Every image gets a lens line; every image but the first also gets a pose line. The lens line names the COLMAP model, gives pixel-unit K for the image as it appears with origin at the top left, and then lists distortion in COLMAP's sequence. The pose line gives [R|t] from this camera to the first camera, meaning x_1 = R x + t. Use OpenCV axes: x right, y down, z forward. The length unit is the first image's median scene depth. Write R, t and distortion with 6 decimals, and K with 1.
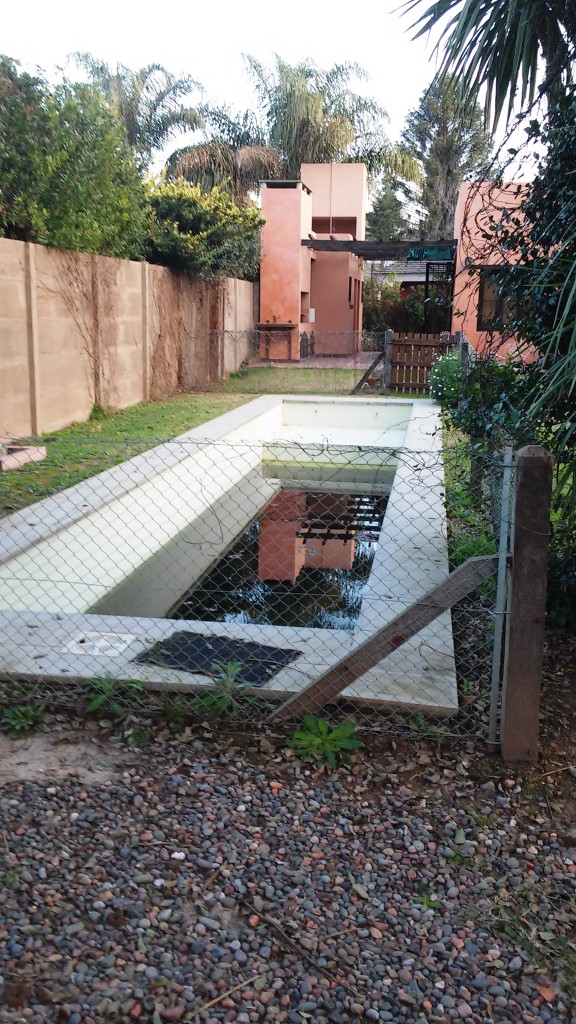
lens RADIAL K [[886.4, 0, 286.9], [0, 886.4, 512.3], [0, 0, 1]] dist [0.047570, -0.099395]
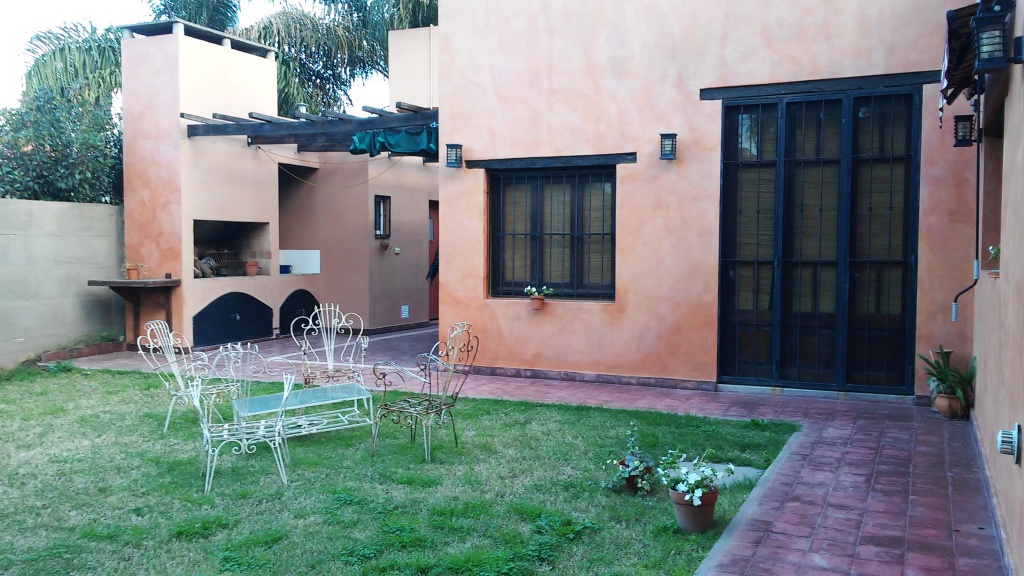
lens RADIAL K [[886.4, 0, 512.0], [0, 886.4, 287.3], [0, 0, 1]] dist [0.047570, -0.099395]
pose [[0.966014, 0.007438, -0.258382, 0.337494], [-0.053081, 0.983991, -0.170128, -0.130286], [0.252980, 0.178061, 0.950944, 0.556123]]
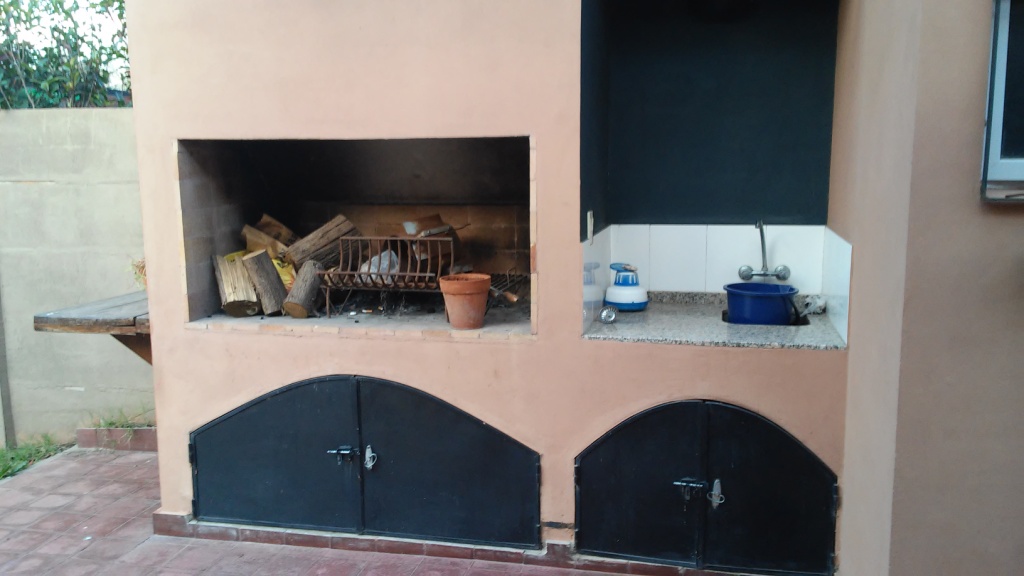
lens RADIAL K [[886.4, 0, 511.2], [0, 886.4, 282.4], [0, 0, 1]] dist [0.047570, -0.099395]
pose [[-0.064105, 0.142589, -0.987704, 0.184007], [-0.206370, 0.966452, 0.152915, -0.262778], [0.976372, 0.213635, -0.032528, 1.078746]]
